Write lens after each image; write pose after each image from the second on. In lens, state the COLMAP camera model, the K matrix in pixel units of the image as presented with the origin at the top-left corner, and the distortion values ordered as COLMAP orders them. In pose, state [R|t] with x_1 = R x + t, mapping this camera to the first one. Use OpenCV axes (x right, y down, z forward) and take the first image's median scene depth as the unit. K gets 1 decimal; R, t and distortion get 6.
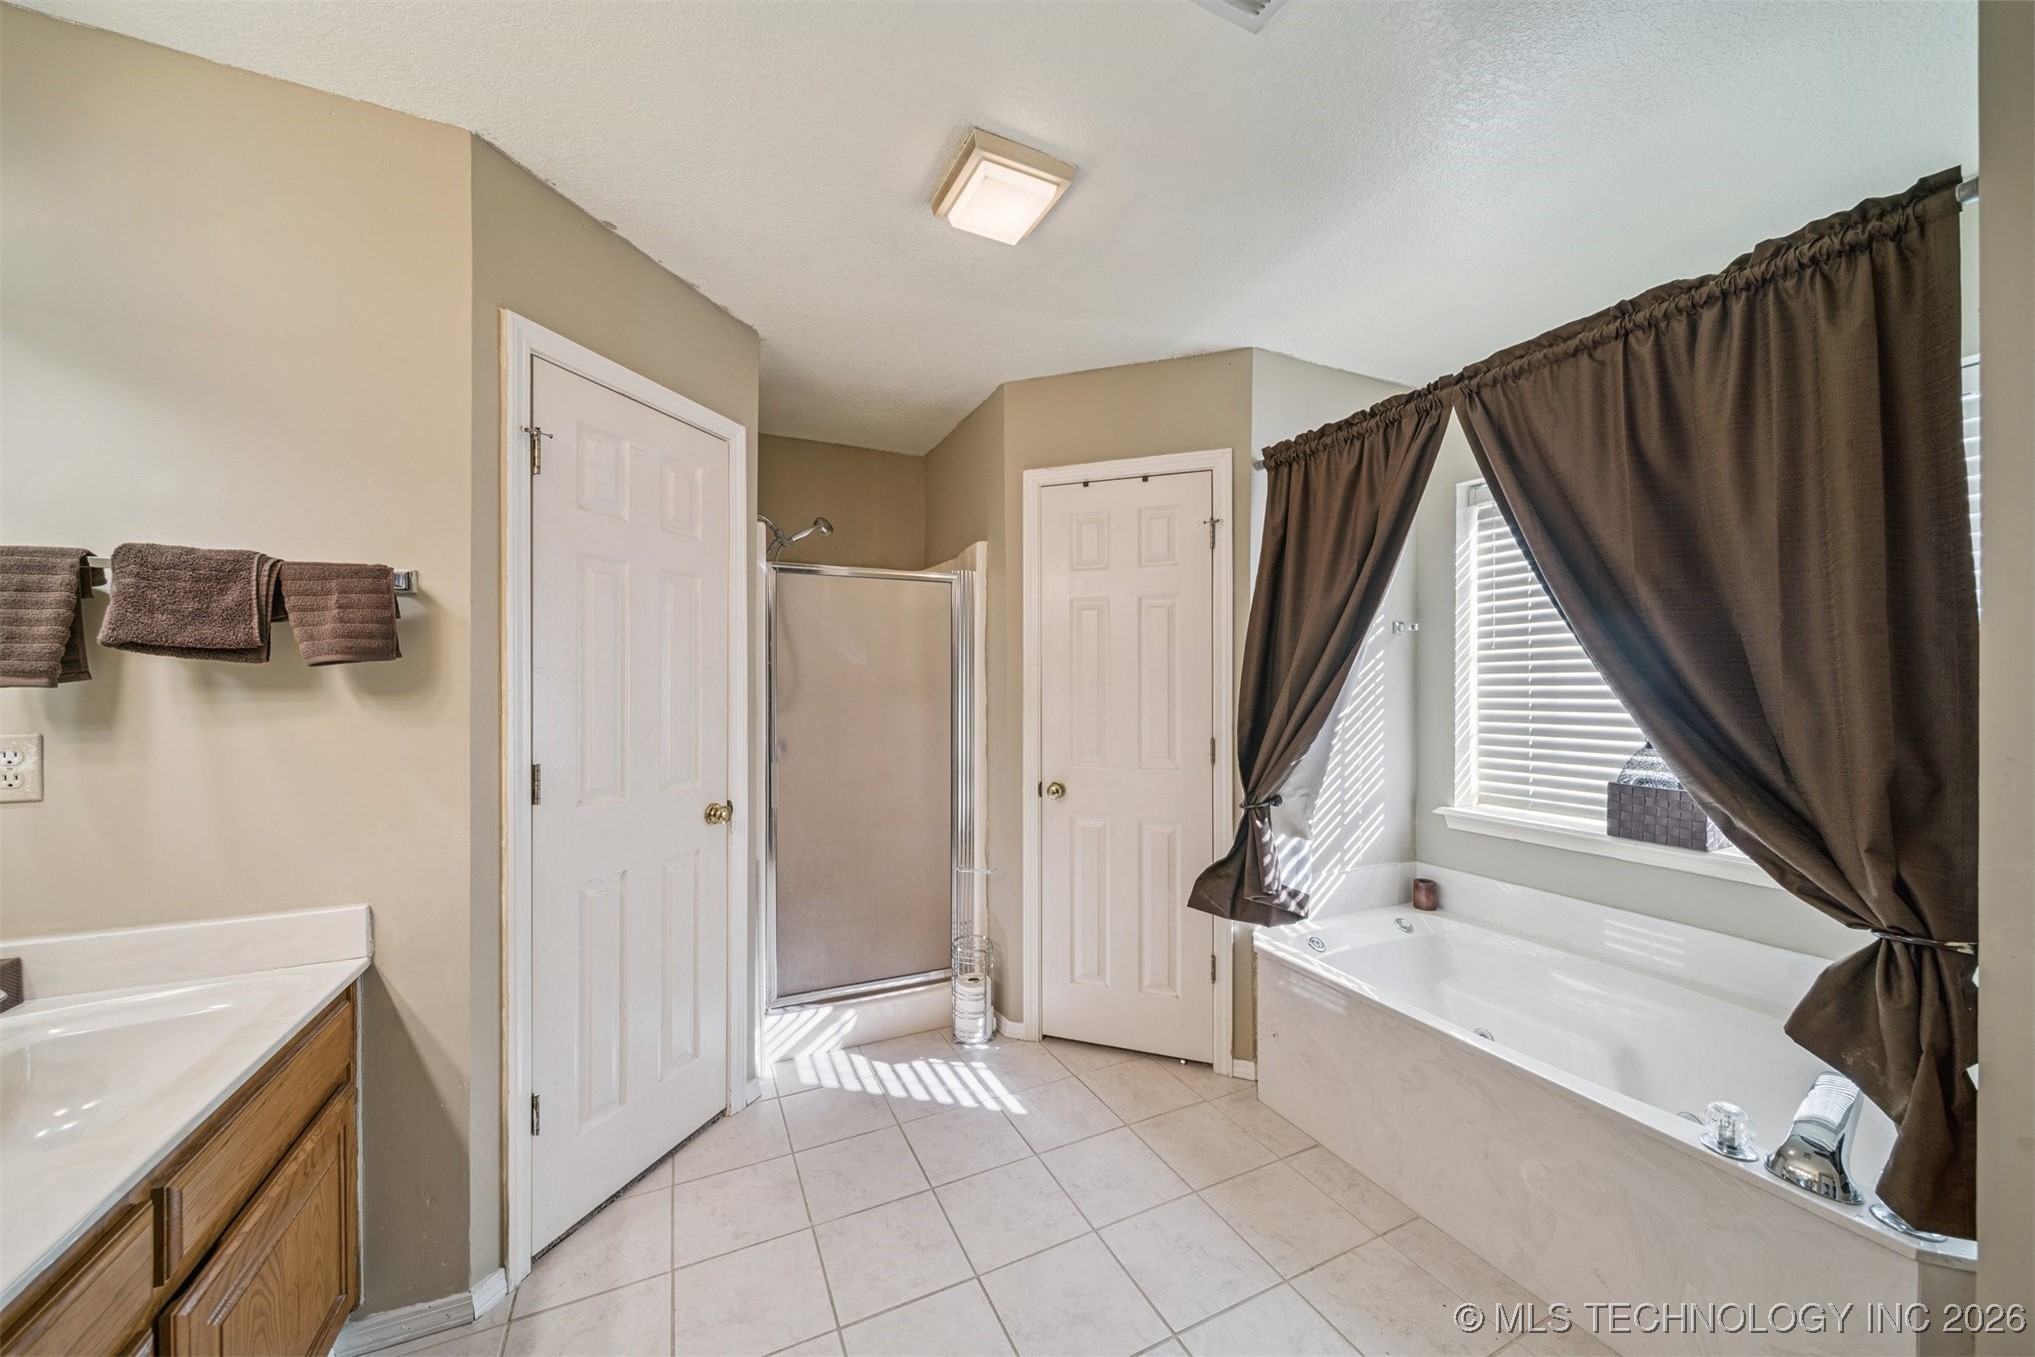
lens RADIAL K [[723.0, 0, 1019.9], [0, 723.0, 683.3], [0, 0, 1]] dist [-0.001110, -0.000162]
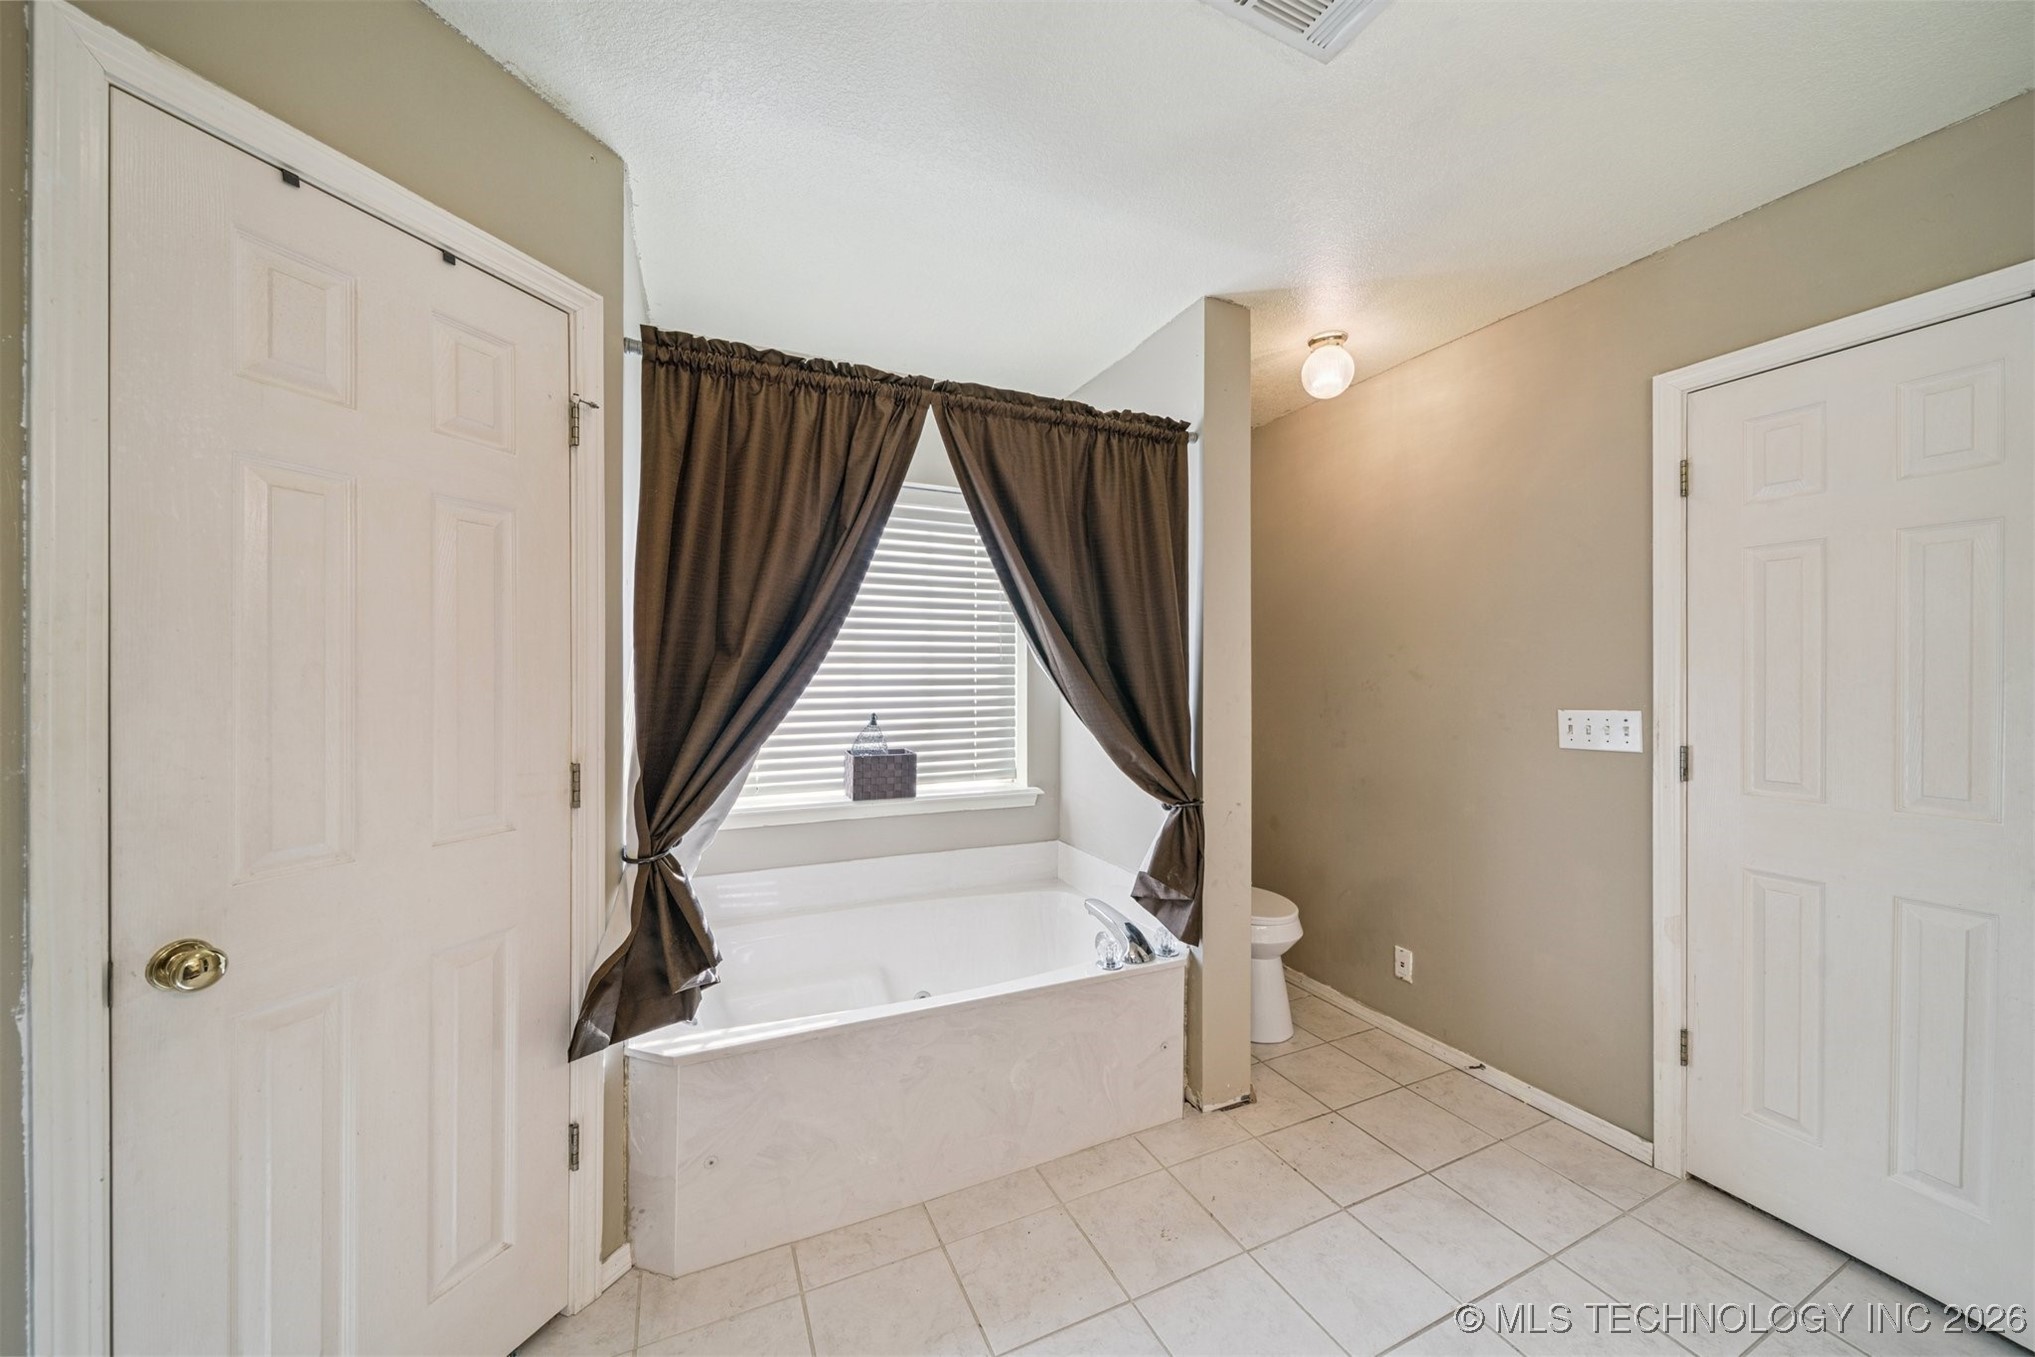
lens RADIAL K [[713.6, 0, 1013.7], [0, 713.6, 675.5], [0, 0, 1]] dist [-0.003184, -0.000183]
pose [[0.019759, 0.000908, 0.999804, -0.336753], [-0.004586, 0.999989, -0.000818, 0.002819], [-0.999794, -0.004568, 0.019763, 0.663109]]
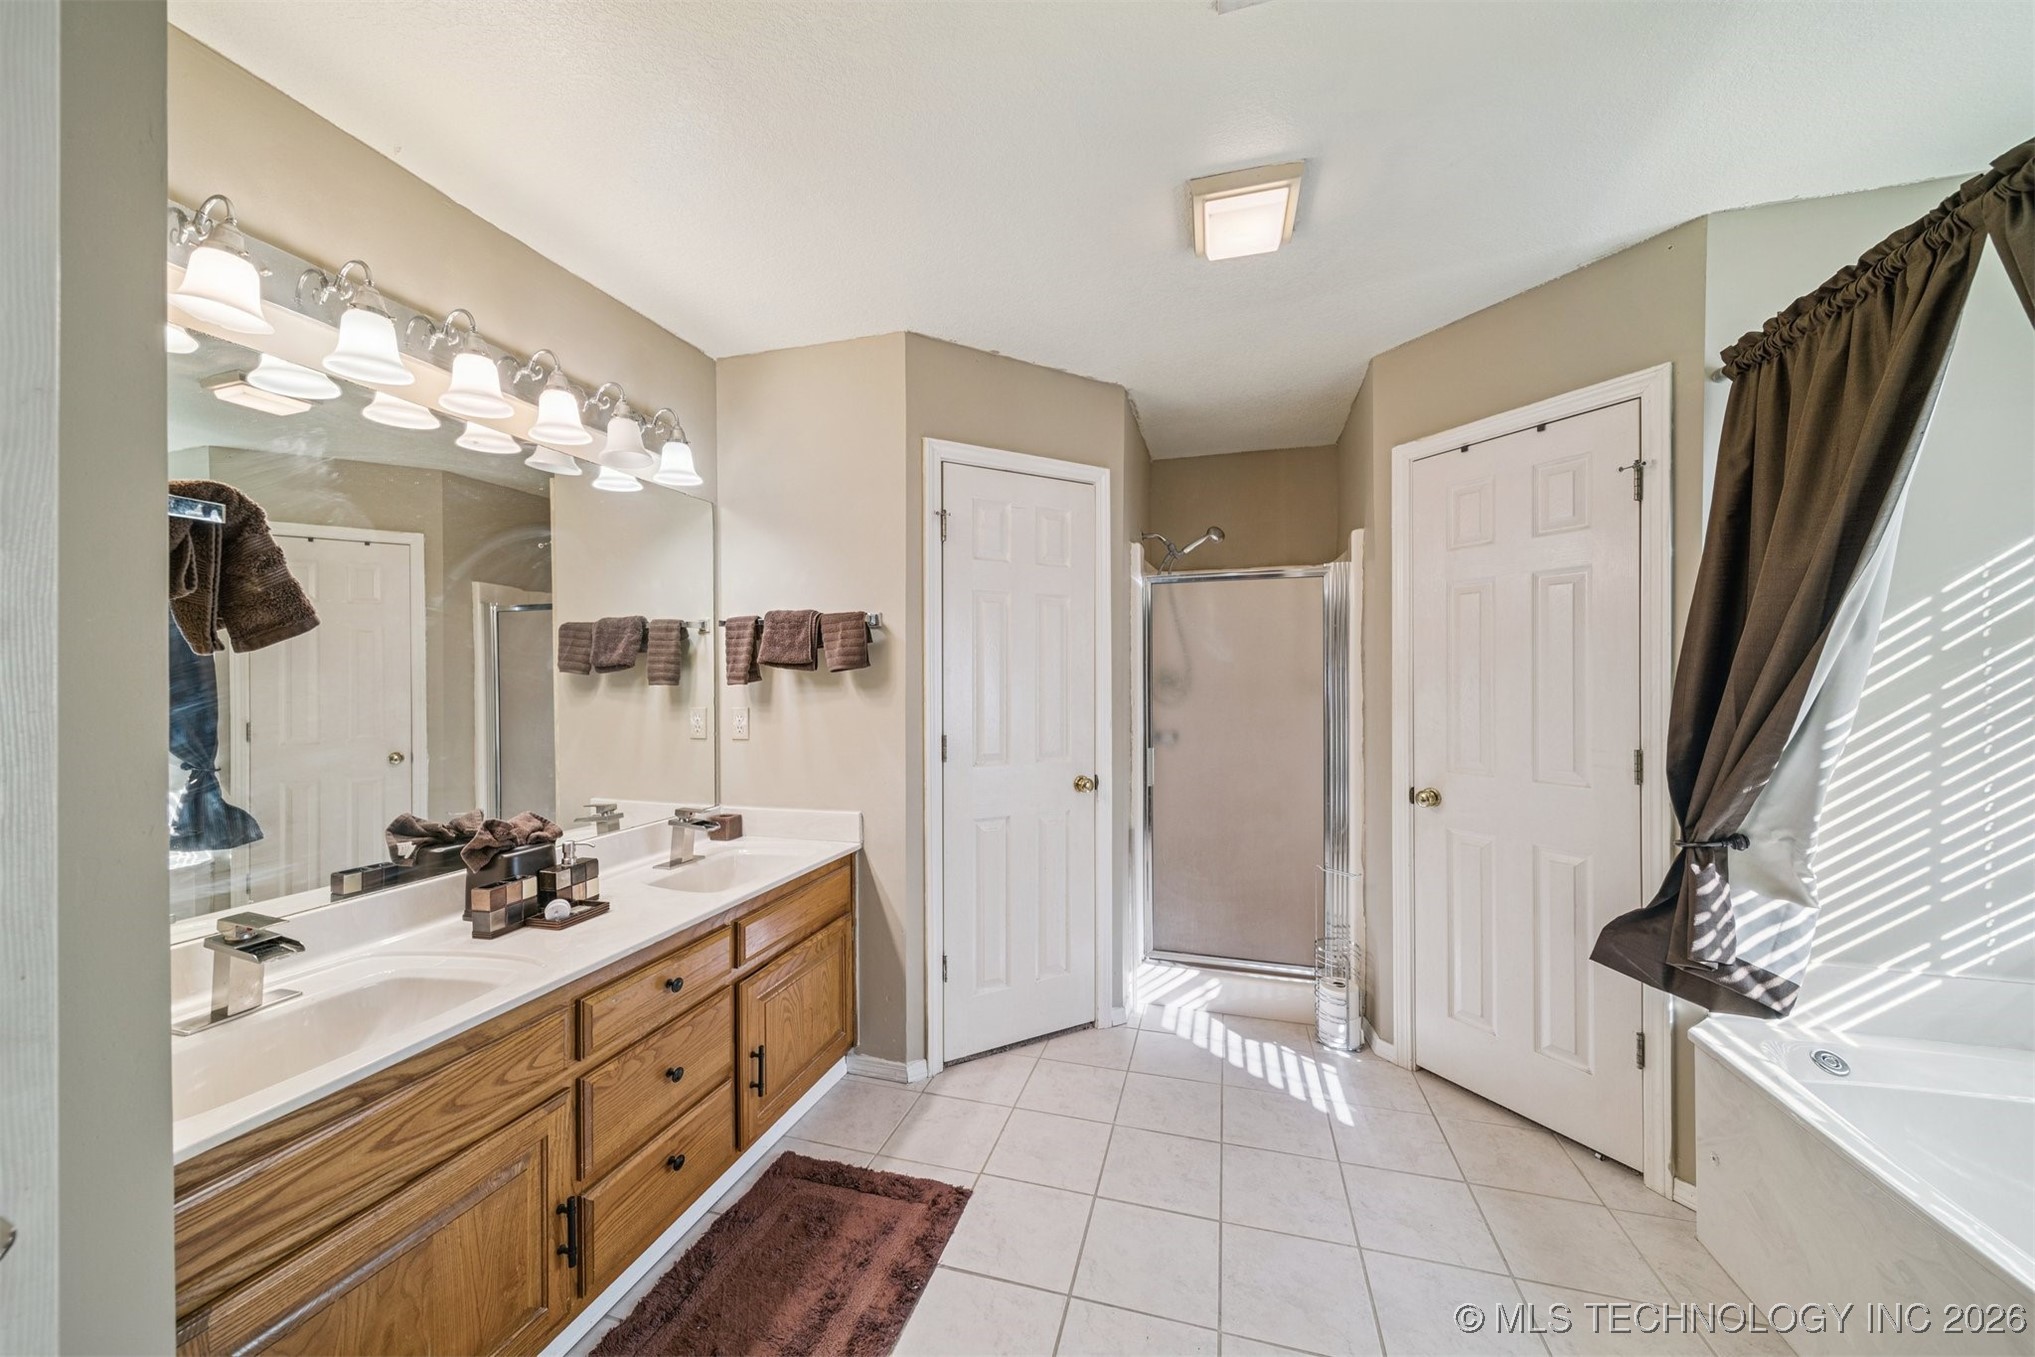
lens RADIAL K [[723.0, 0, 1019.9], [0, 723.0, 683.3], [0, 0, 1]] dist [-0.001110, -0.000162]
pose [[0.742565, -0.000446, -0.669774, 0.309149], [0.005880, 0.999966, 0.005853, -0.002441], [0.669748, -0.008285, 0.742542, -0.005137]]
